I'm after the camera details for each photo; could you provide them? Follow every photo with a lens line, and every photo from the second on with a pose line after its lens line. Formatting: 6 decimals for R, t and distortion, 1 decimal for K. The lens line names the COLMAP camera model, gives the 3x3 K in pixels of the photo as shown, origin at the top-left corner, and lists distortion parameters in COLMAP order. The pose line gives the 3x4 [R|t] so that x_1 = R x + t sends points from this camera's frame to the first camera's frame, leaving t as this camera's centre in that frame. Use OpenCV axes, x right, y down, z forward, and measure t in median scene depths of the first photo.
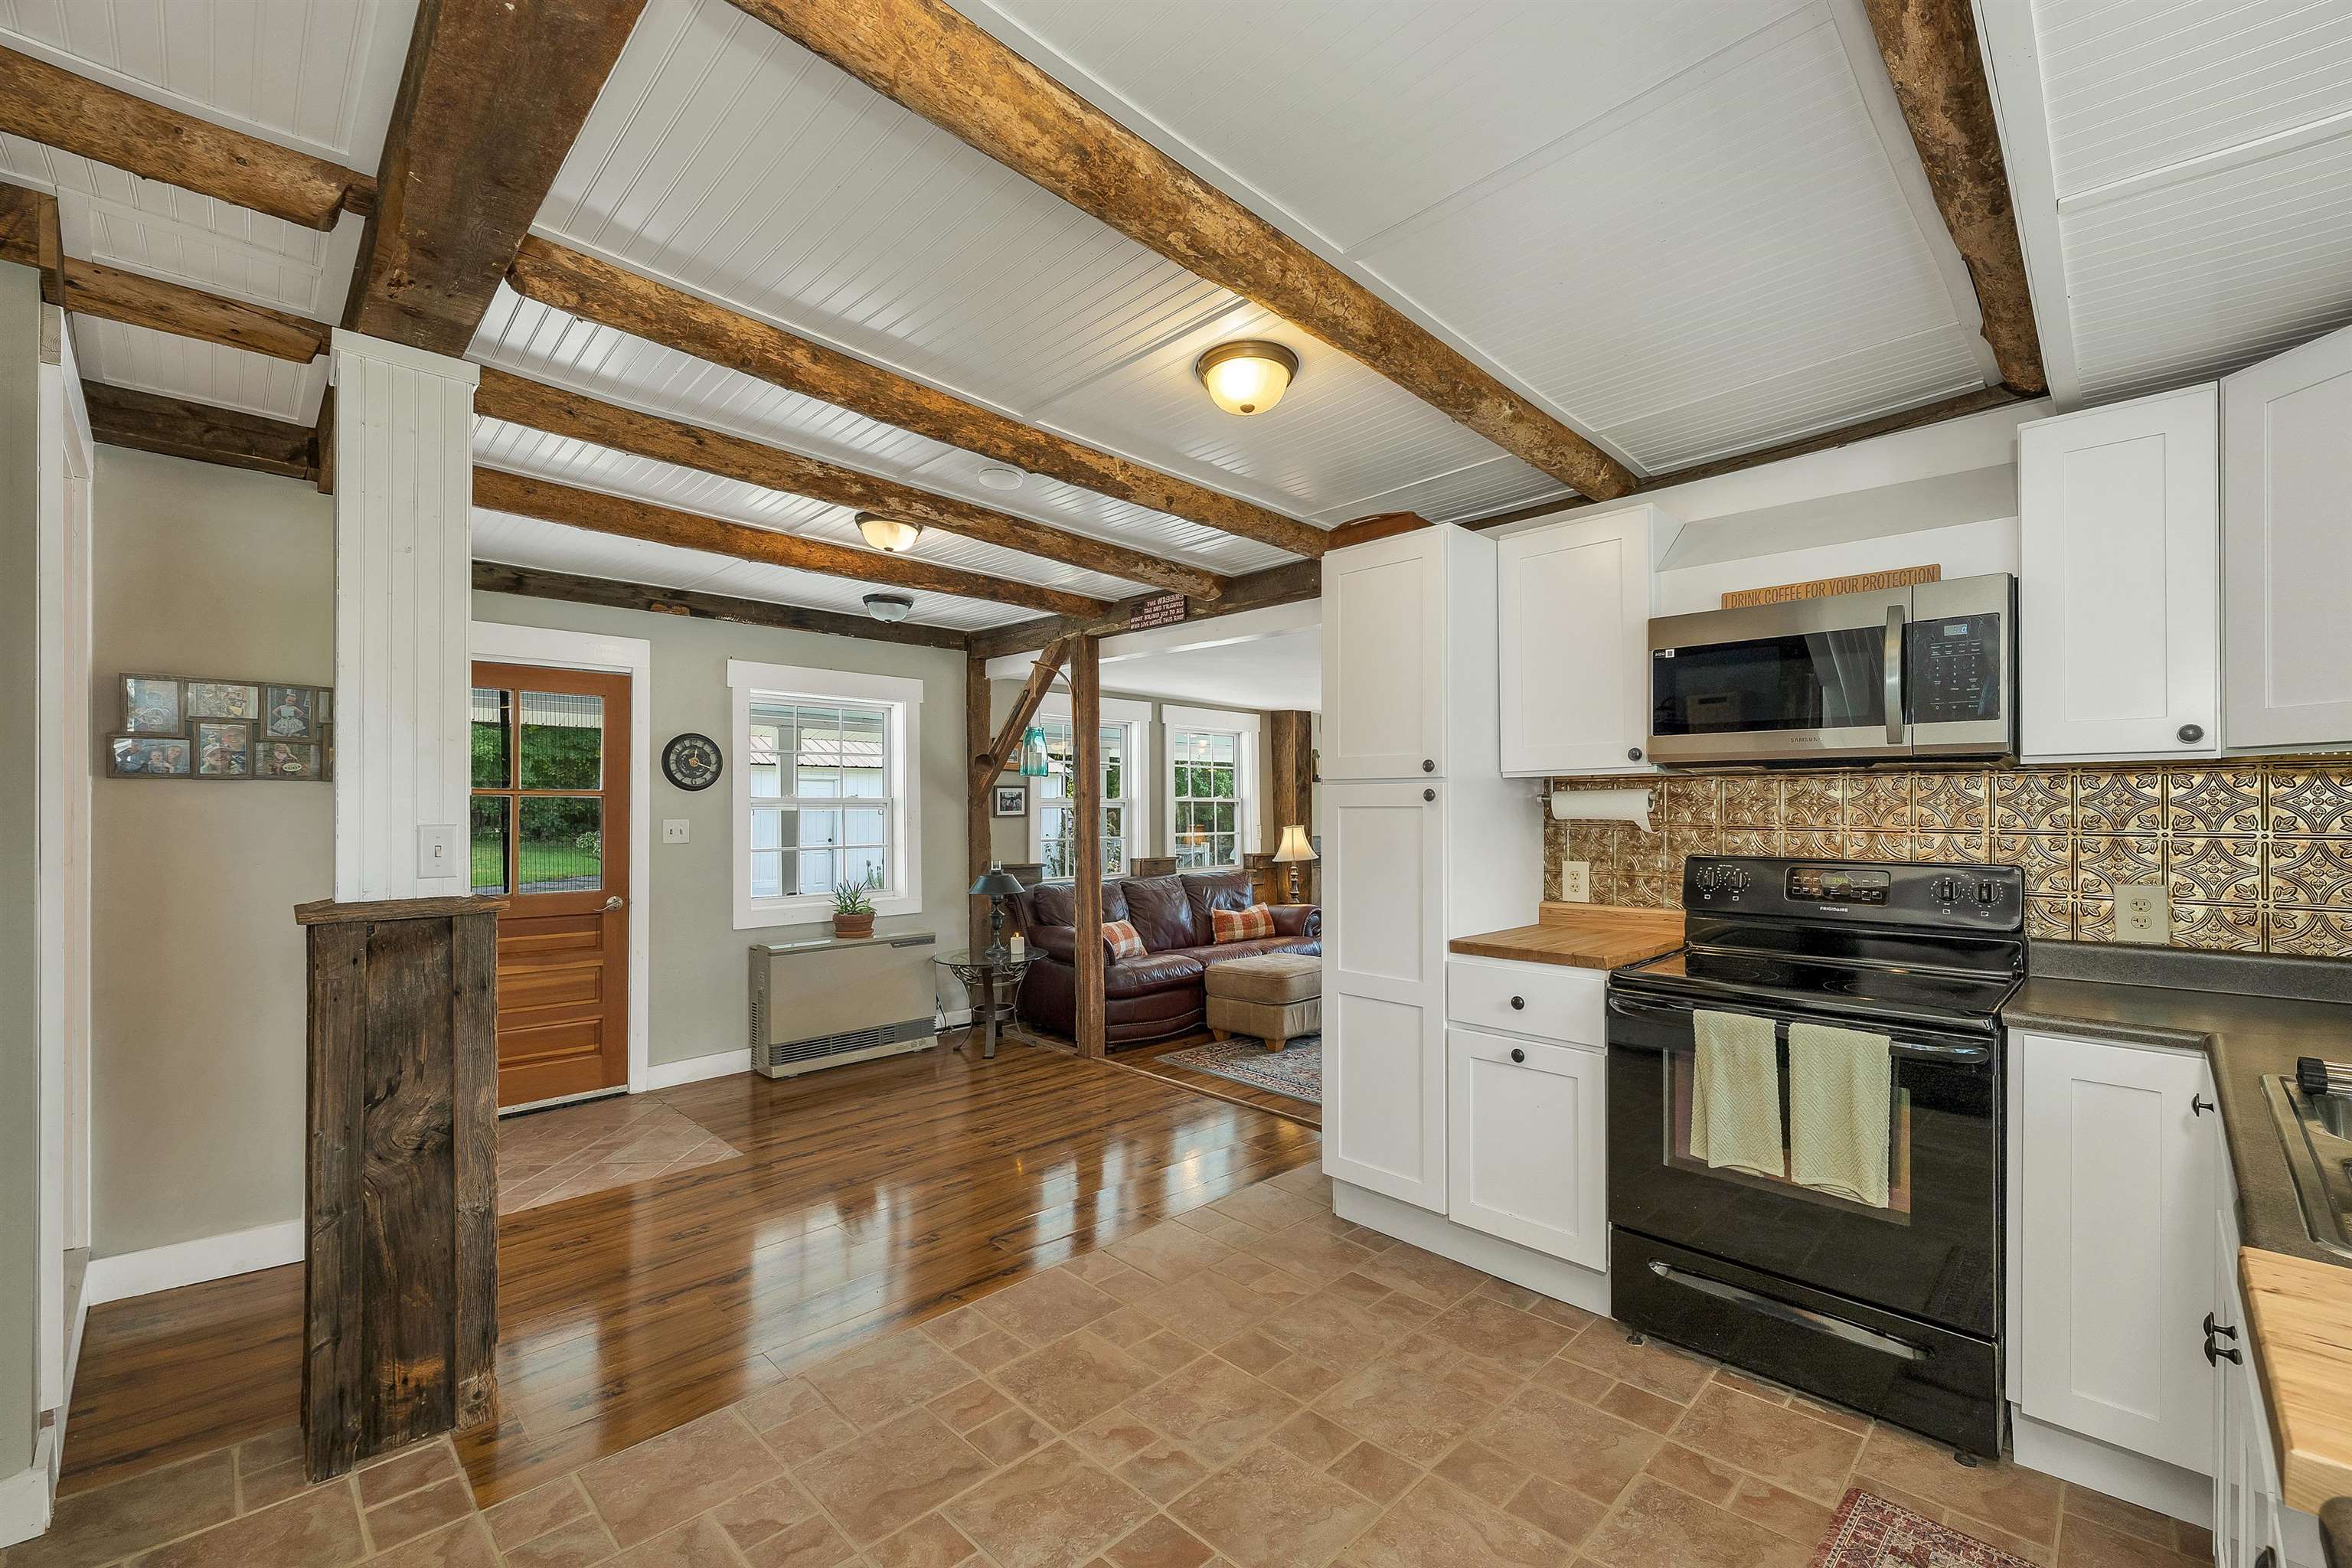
lens RADIAL K [[986.6, 0, 1182.3], [0, 986.6, 800.7], [0, 0, 1]] dist [0.007607, 0.000627]
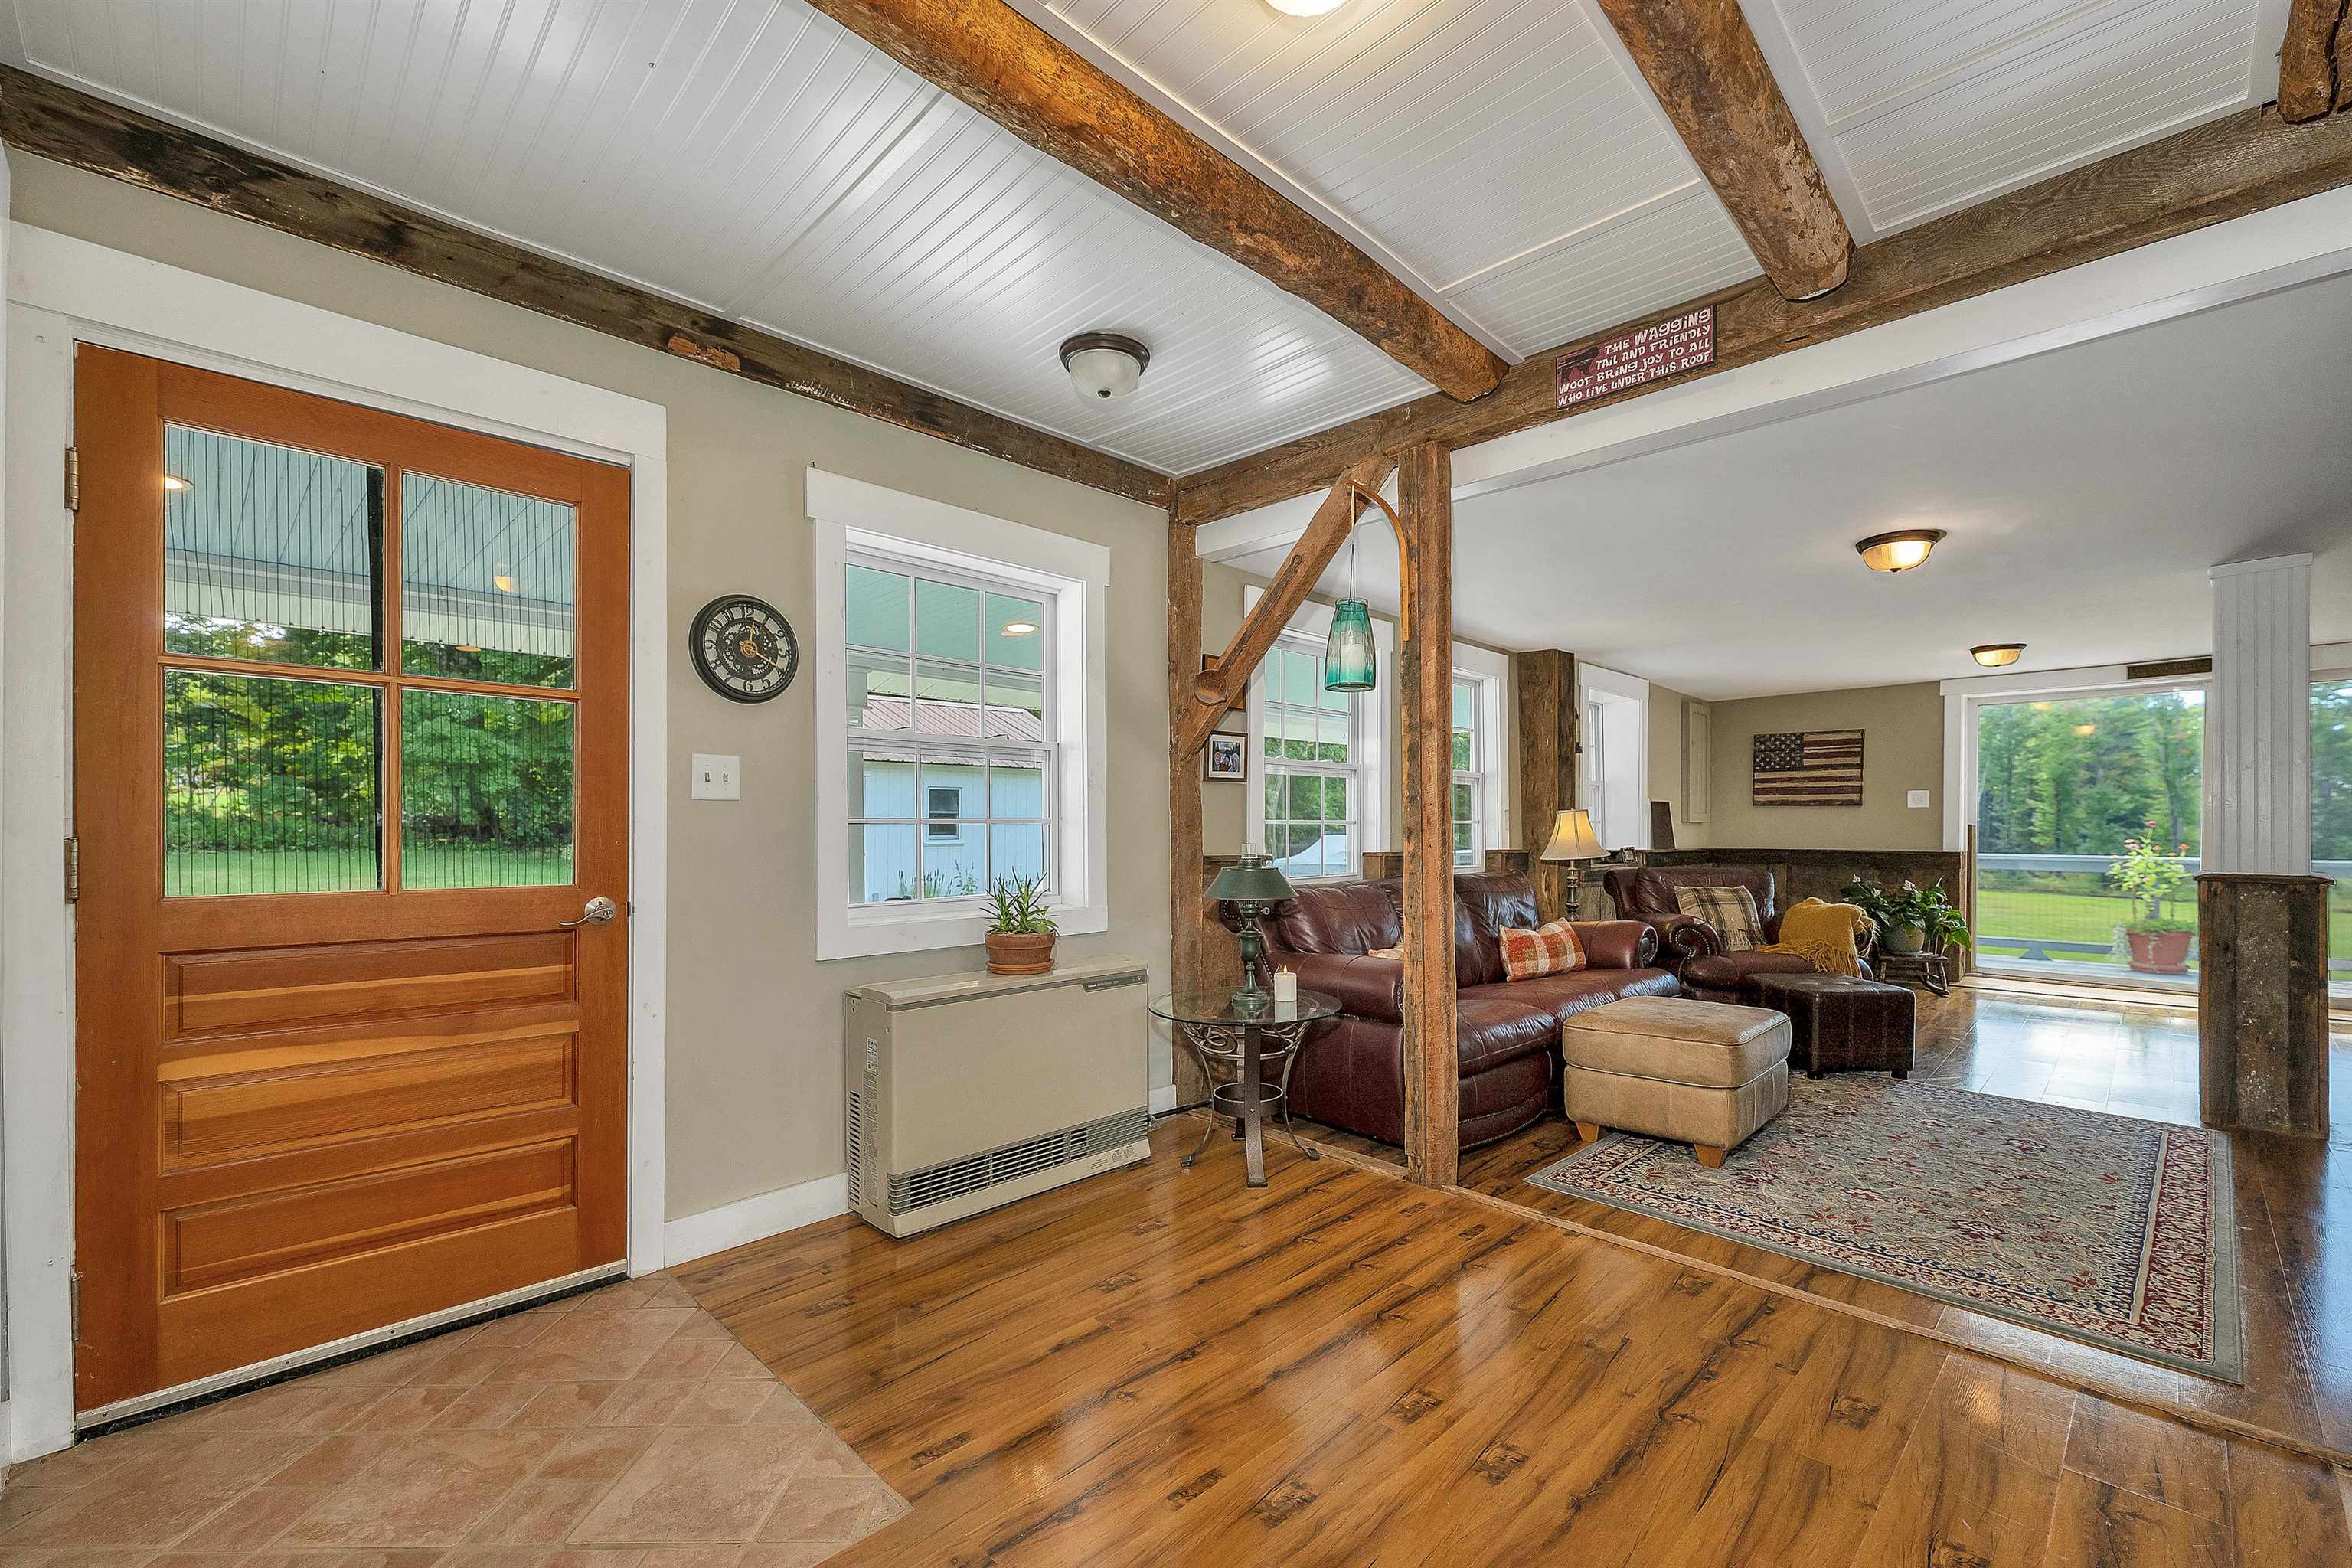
lens RADIAL K [[986.6, 0, 1178.4], [0, 986.6, 830.0], [0, 0, 1]] dist [0.007607, 0.000627]
pose [[0.999995, 0.002480, 0.002117, -0.246215], [-0.002499, 0.999955, 0.009120, 0.050515], [-0.002094, -0.009125, 0.999956, 0.435022]]
